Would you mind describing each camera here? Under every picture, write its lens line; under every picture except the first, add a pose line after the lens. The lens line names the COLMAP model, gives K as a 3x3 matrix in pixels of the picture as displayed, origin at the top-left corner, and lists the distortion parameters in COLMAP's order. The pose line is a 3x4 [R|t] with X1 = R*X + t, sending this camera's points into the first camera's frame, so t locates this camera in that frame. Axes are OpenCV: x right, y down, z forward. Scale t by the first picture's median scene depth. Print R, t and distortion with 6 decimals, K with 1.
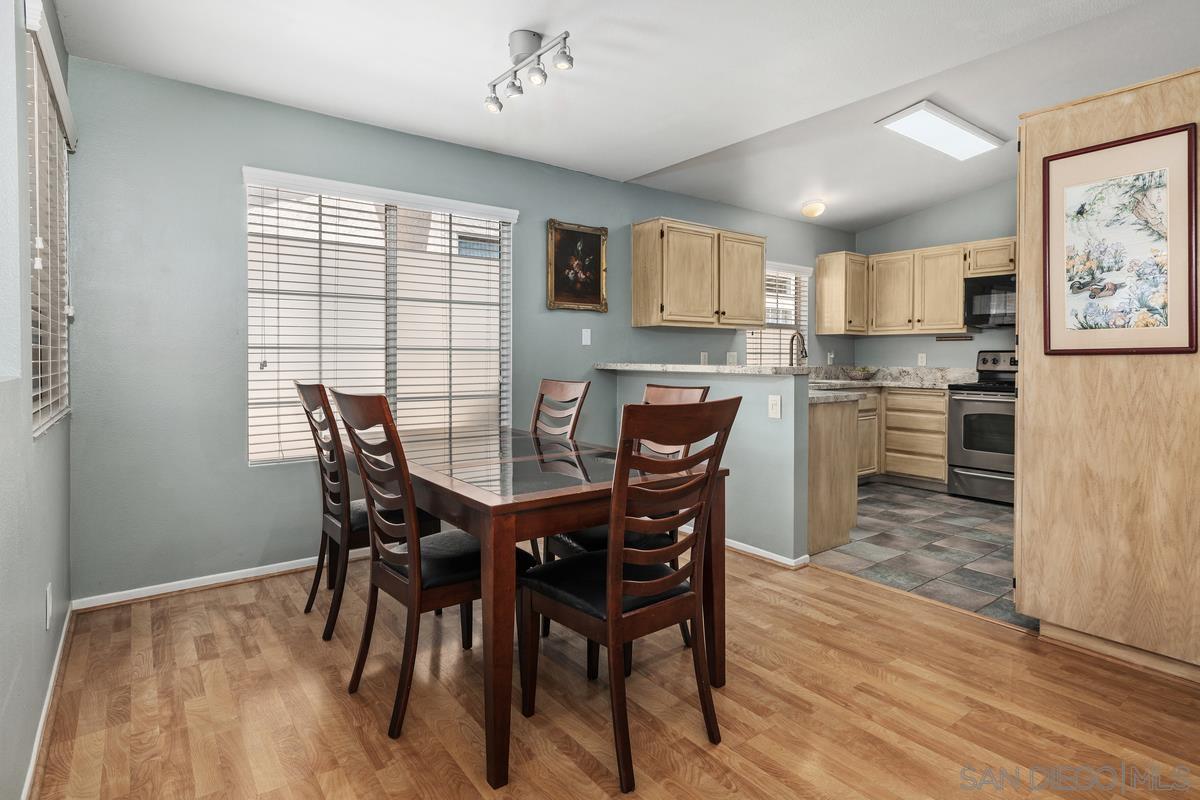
lens RADIAL K [[624.5, 0, 607.1], [0, 624.5, 367.0], [0, 0, 1]] dist [0.000609, -0.000425]
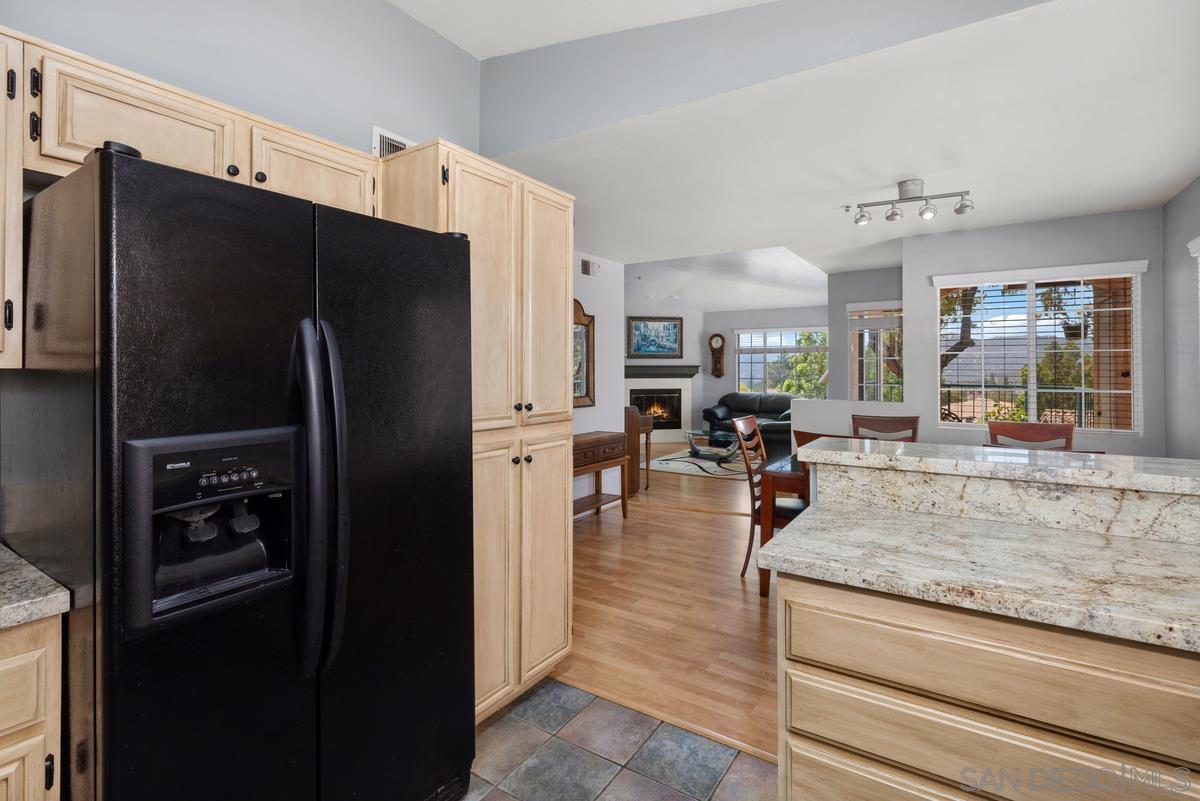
lens RADIAL K [[542.0, 0, 607.9], [0, 542.0, 363.6], [0, 0, 1]] dist [0.011133, 0.000625]
pose [[-0.942498, -0.009409, -0.334079, 0.653184], [-0.009149, 0.999955, -0.002351, -0.076191], [0.334086, 0.000841, -0.942542, 1.361954]]
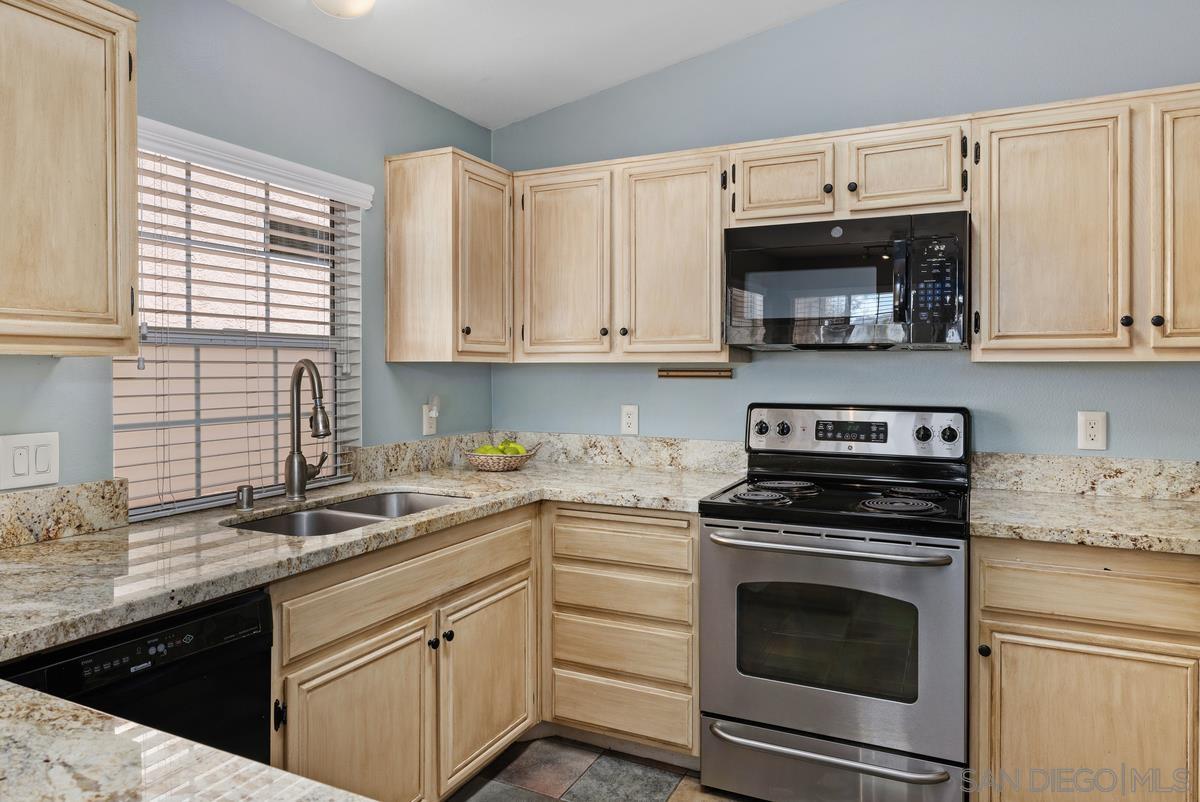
lens RADIAL K [[763.2, 0, 603.0], [0, 763.2, 393.5], [0, 0, 1]] dist [0.000892, 0.000218]
pose [[0.895855, -0.016340, 0.444046, 0.266504], [0.009879, 0.999809, 0.016860, -0.042484], [-0.444237, -0.010717, 0.895845, 0.564213]]
